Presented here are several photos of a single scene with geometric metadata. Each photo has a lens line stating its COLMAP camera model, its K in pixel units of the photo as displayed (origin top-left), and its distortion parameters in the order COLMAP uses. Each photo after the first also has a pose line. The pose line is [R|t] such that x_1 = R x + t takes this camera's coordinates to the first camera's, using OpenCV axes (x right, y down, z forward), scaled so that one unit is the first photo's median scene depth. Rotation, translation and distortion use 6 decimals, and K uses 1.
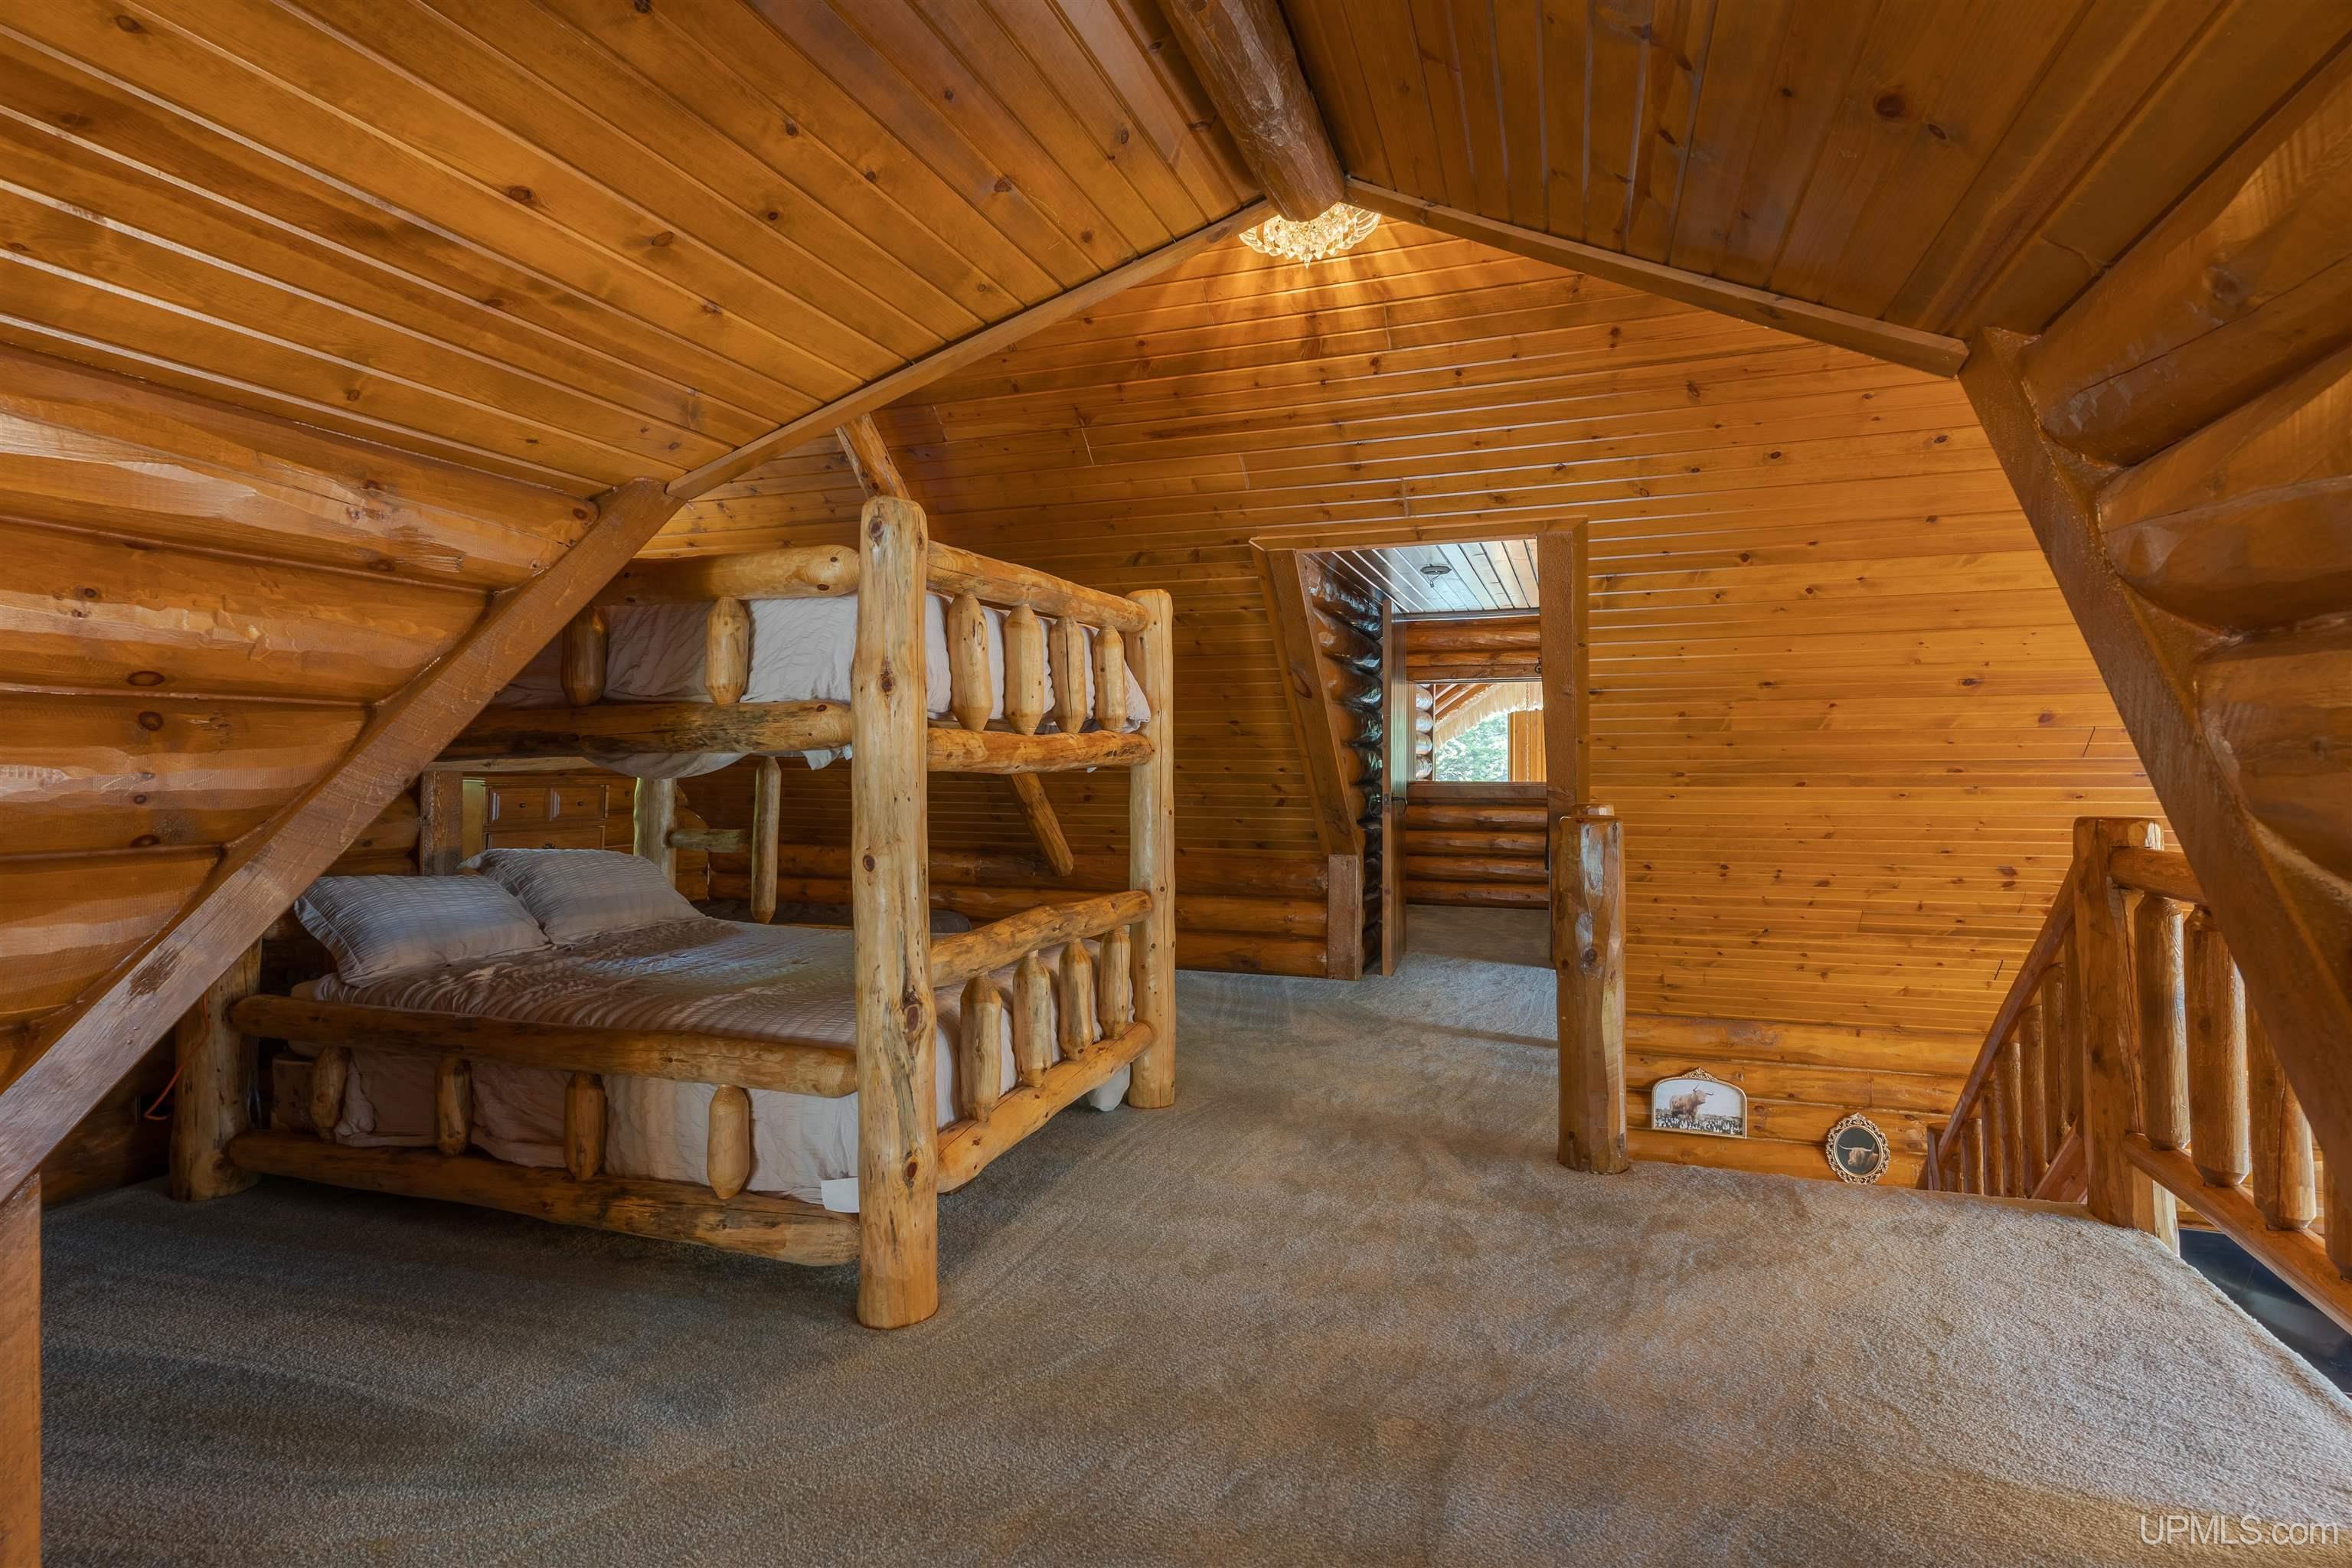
lens RADIAL K [[1167.1, 0, 1176.0], [0, 1167.1, 784.0], [0, 0, 1]] dist [-0.000705, -0.000284]
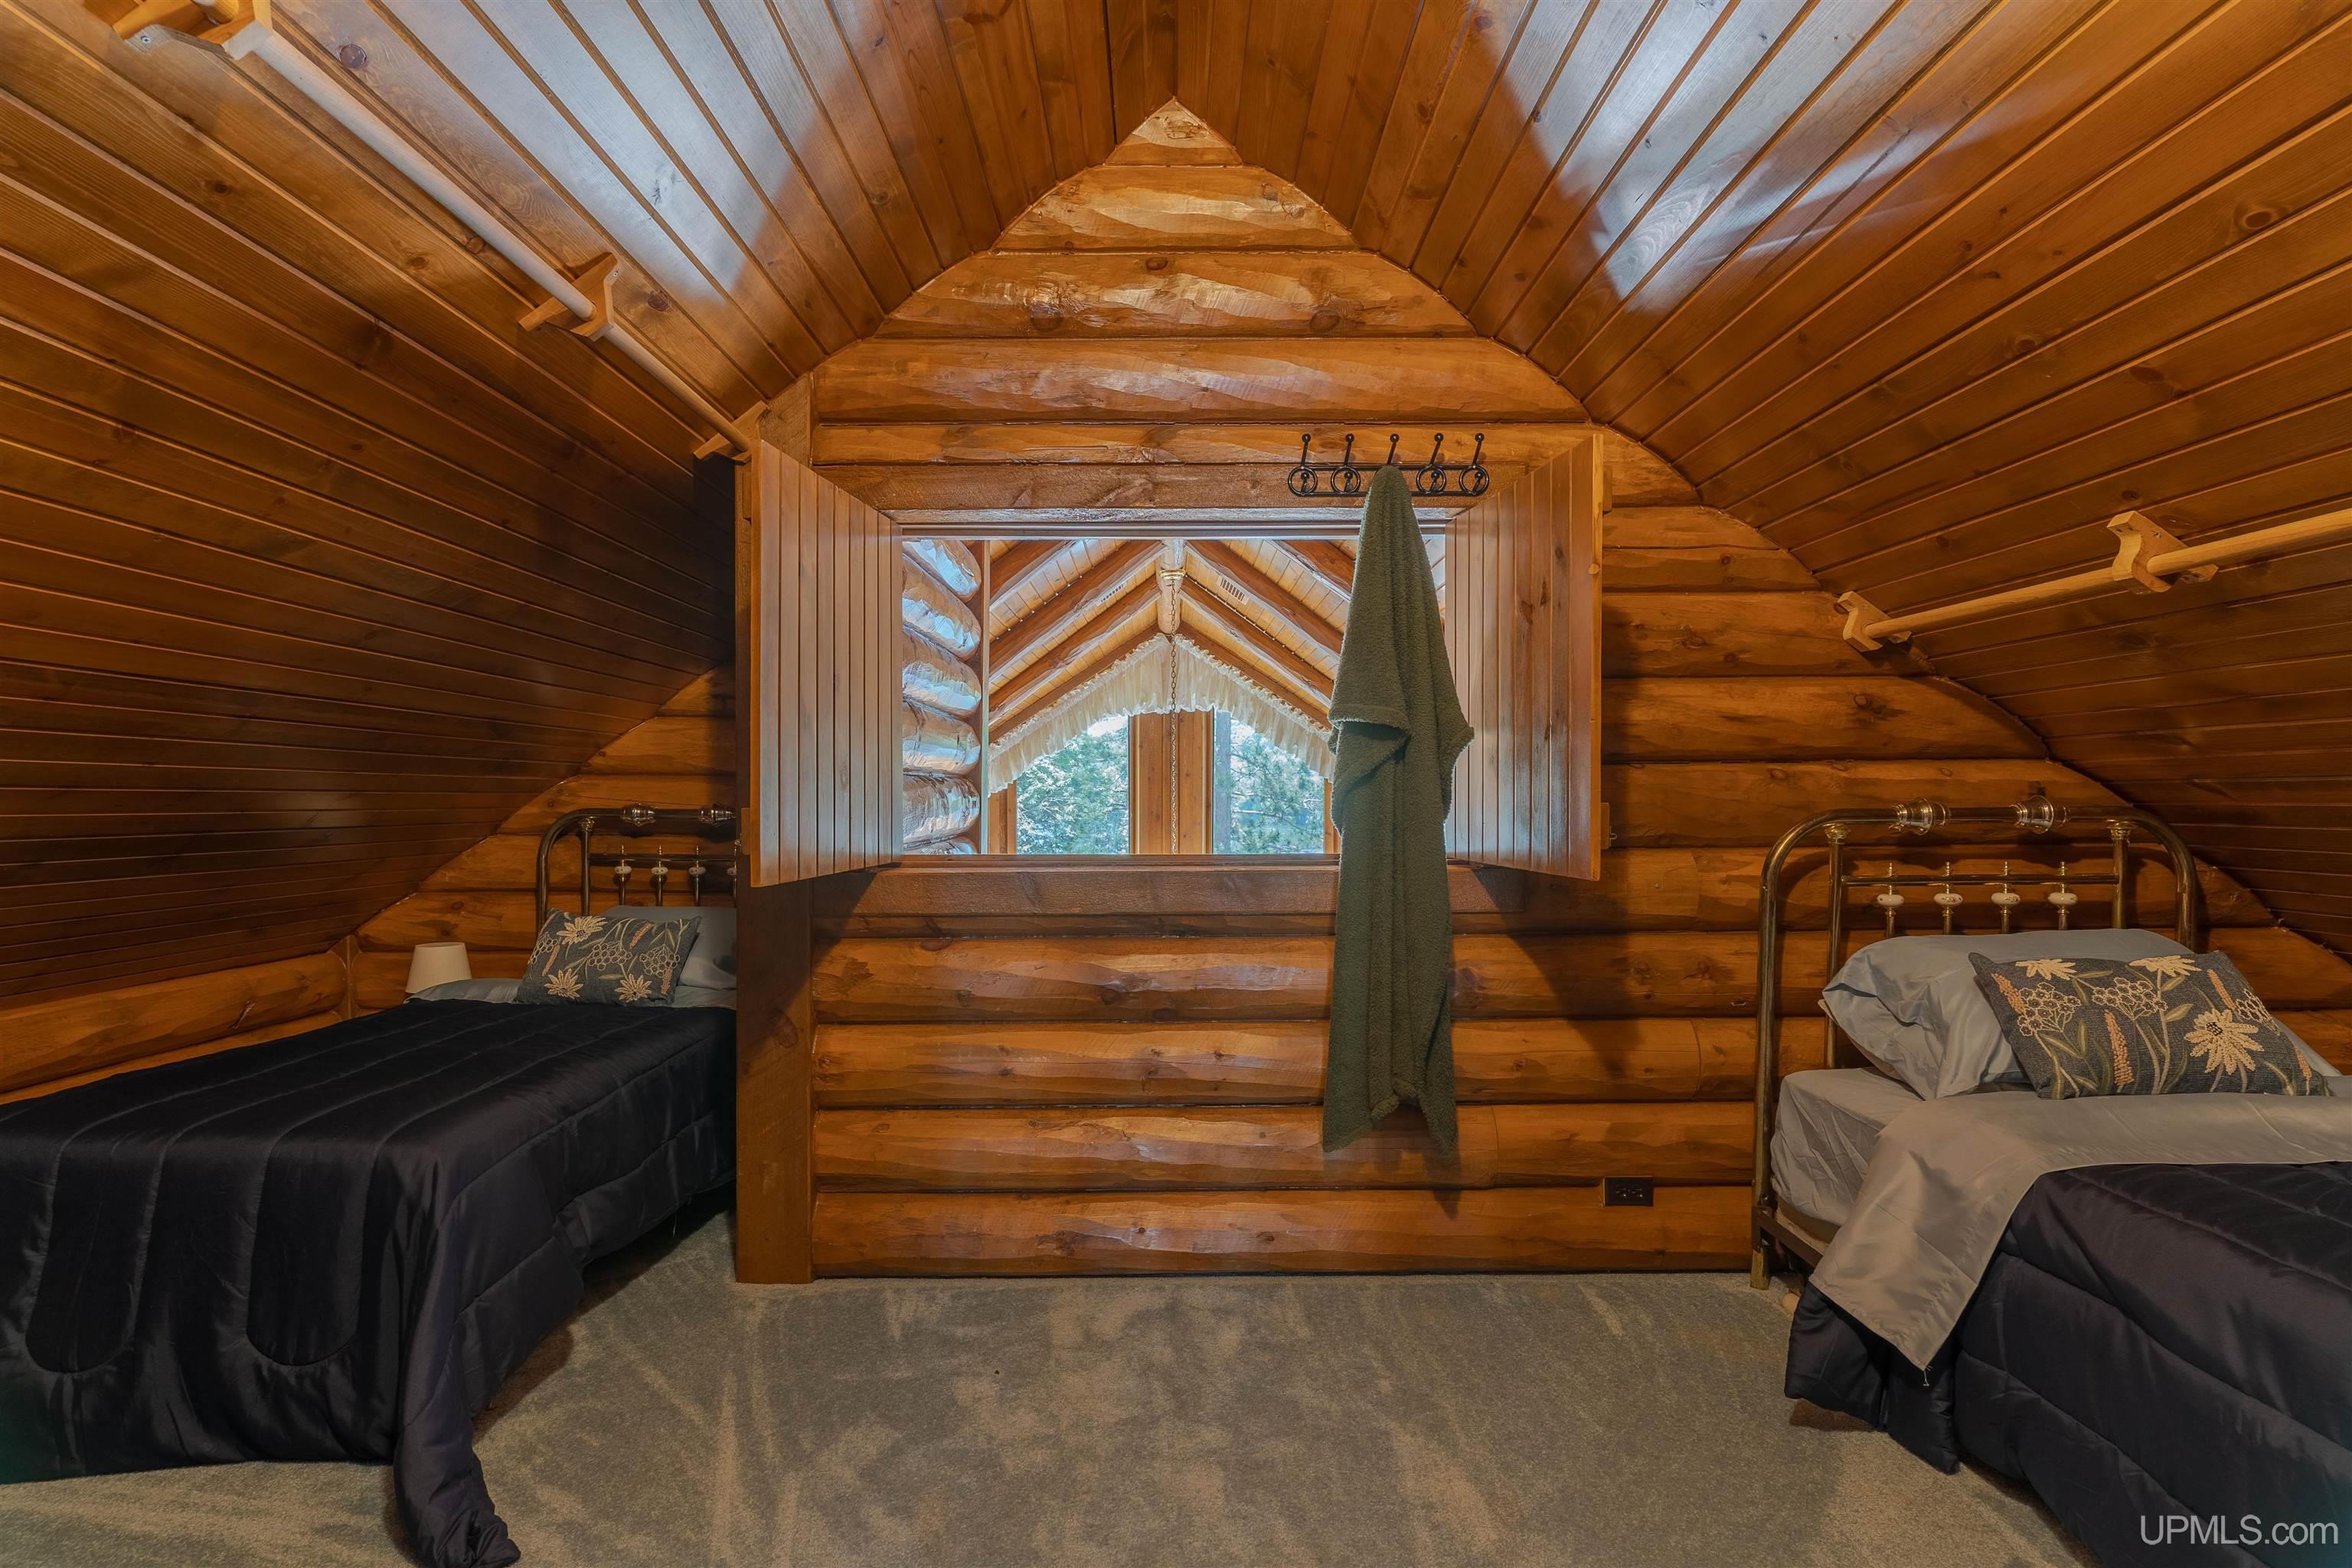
lens RADIAL K [[1130.6, 0, 1170.8], [0, 1130.6, 775.2], [0, 0, 1]] dist [0.001711, -0.000396]
pose [[0.943297, 0.004132, 0.331925, 0.175850], [0.008018, 0.999347, -0.035229, -0.012678], [-0.331854, 0.035893, 0.942648, 0.710877]]
